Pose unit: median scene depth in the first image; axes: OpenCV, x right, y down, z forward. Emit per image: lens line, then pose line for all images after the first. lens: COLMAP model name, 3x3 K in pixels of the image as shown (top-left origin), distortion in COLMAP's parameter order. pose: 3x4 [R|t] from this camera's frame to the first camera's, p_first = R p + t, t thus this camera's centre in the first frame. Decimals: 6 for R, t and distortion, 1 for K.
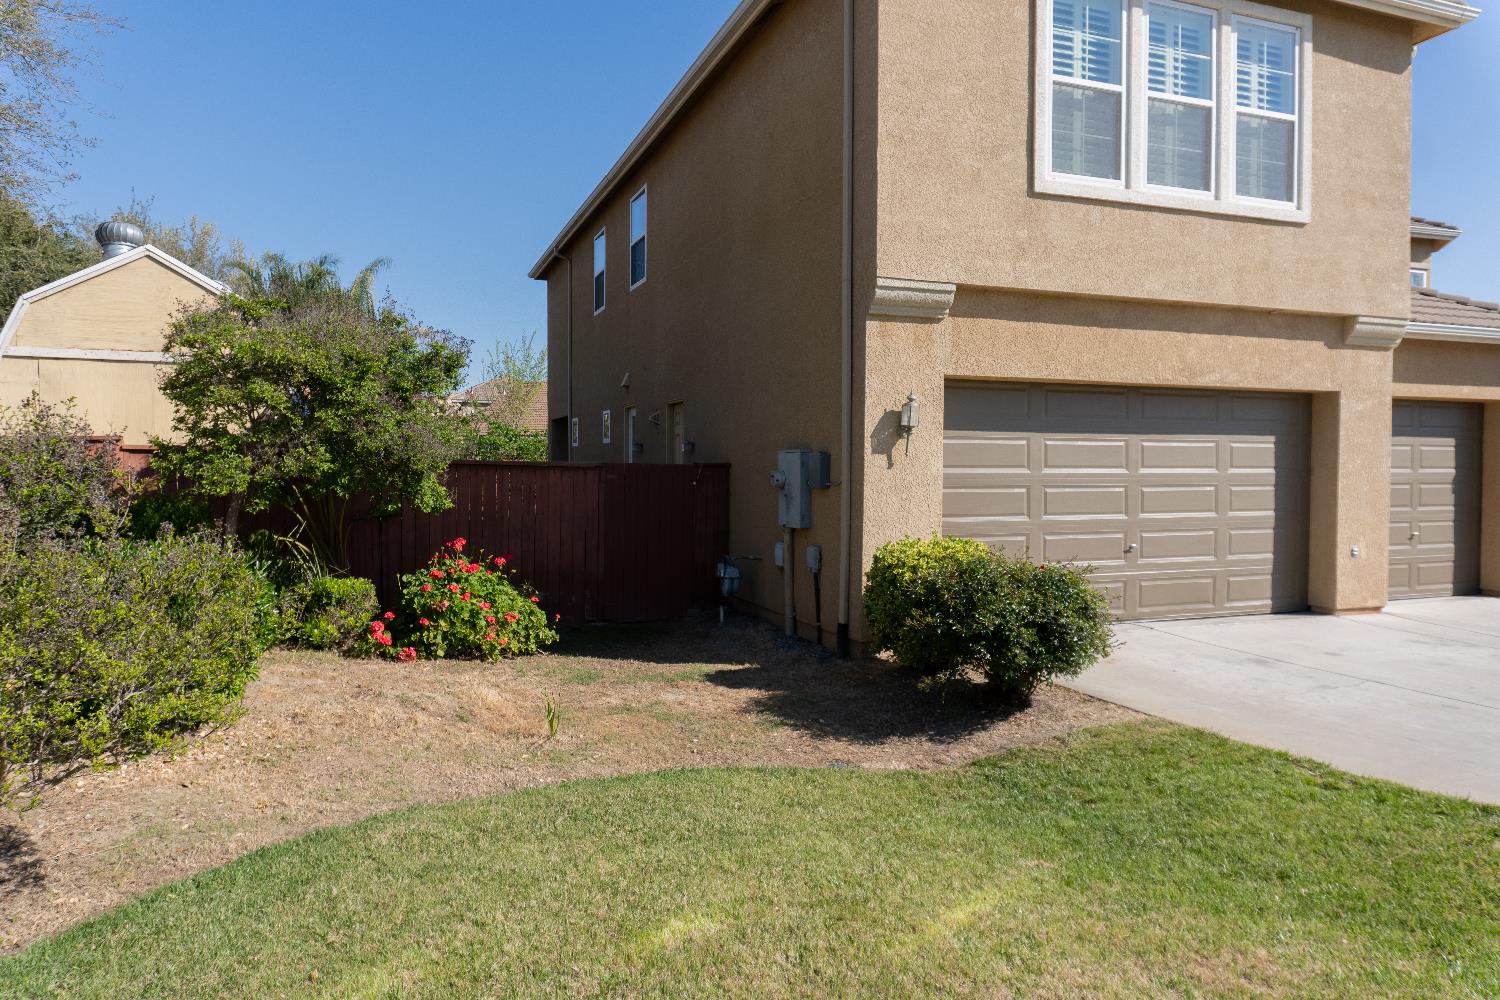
lens RADIAL K [[1033.4, 0, 749.4], [0, 1033.4, 501.7], [0, 0, 1]] dist [-0.004274, -0.008344]
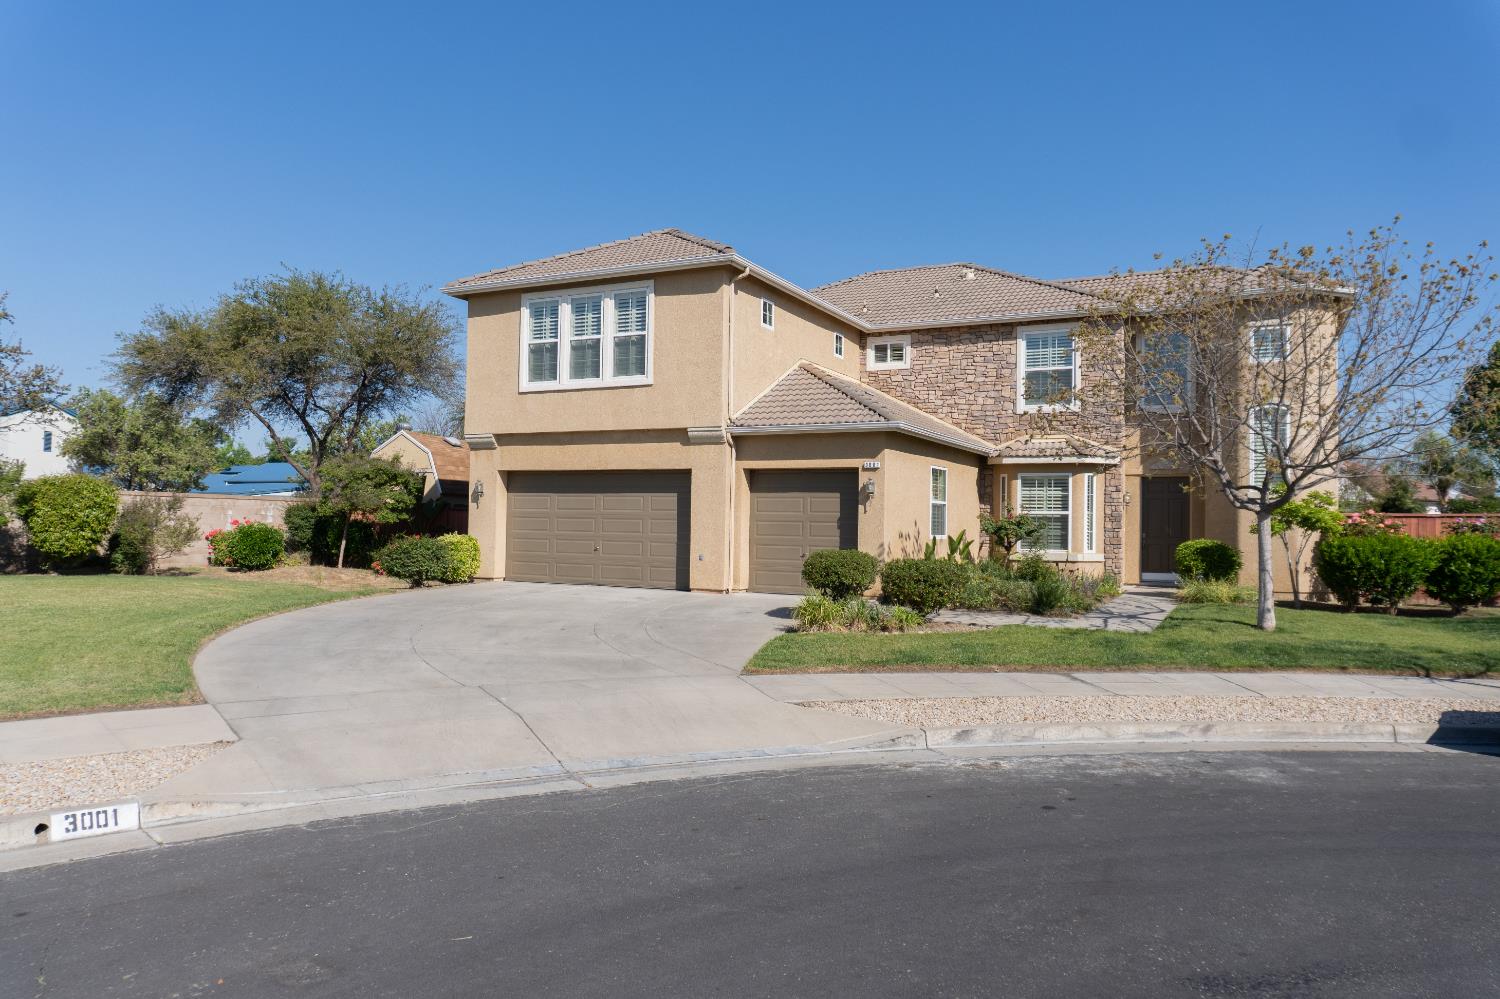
lens RADIAL K [[1033.4, 0, 725.3], [0, 1033.4, 516.9], [0, 0, 1]] dist [-0.004274, -0.008344]
pose [[0.647884, 0.003354, -0.761731, 2.160589], [-0.043114, 0.998549, -0.032274, 0.038033], [0.760518, 0.053751, 0.647089, -0.145645]]
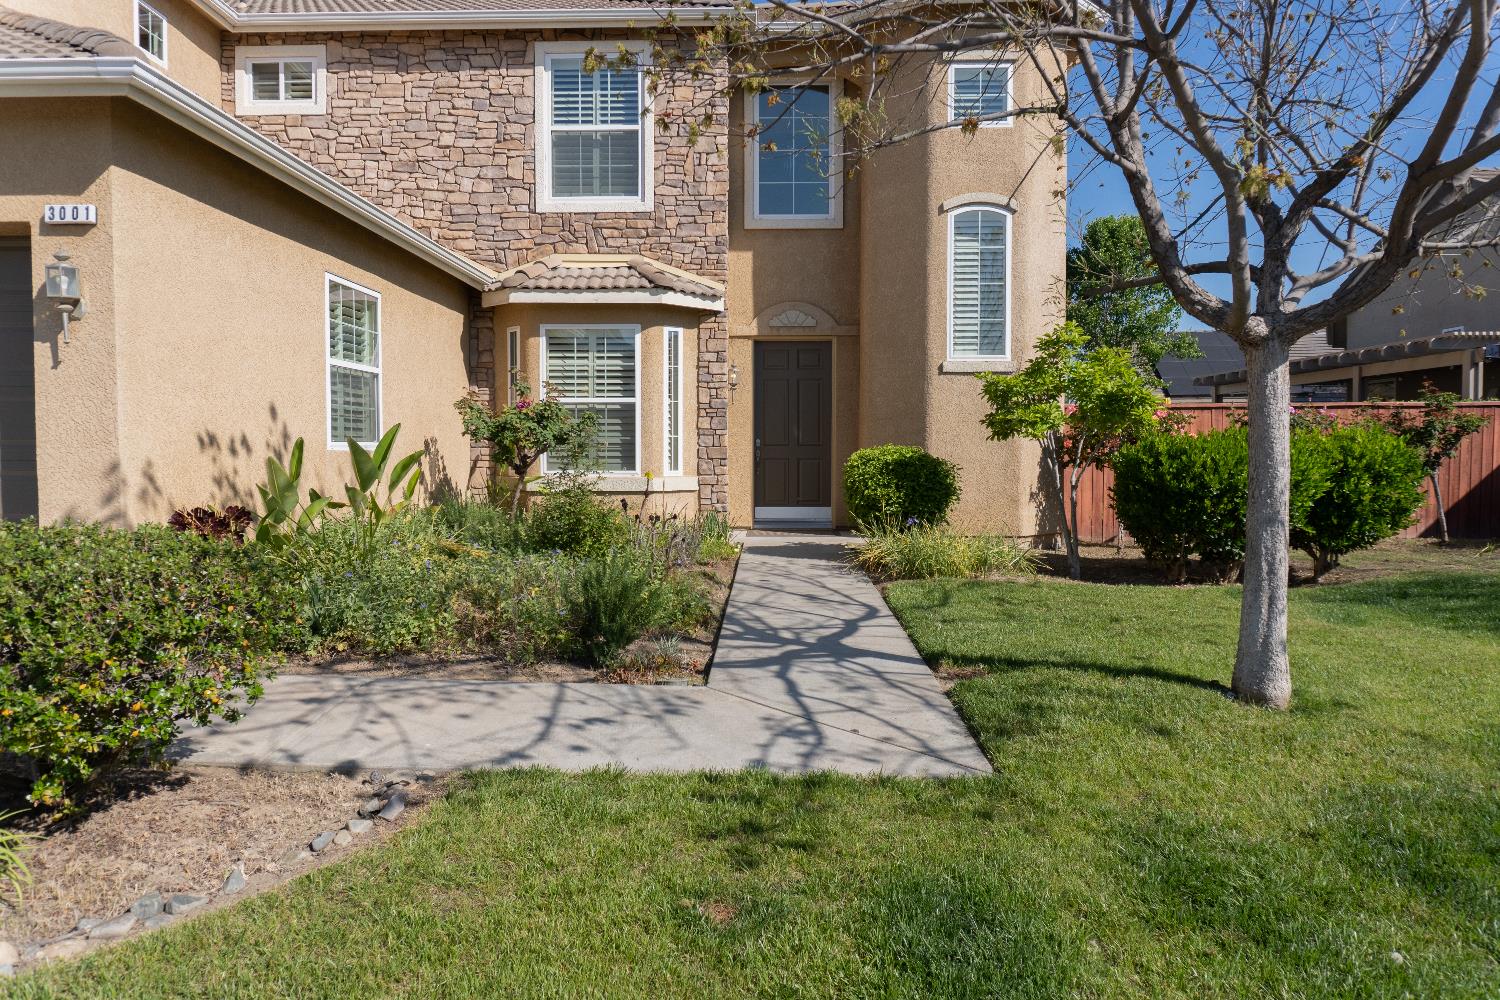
lens RADIAL K [[1033.4, 0, 745.3], [0, 1033.4, 493.9], [0, 0, 1]] dist [-0.004274, -0.008344]
pose [[0.916687, 0.017844, -0.399209, 1.514447], [-0.016792, 0.999840, 0.006133, 0.021901], [0.399254, 0.001082, 0.916840, 0.853501]]
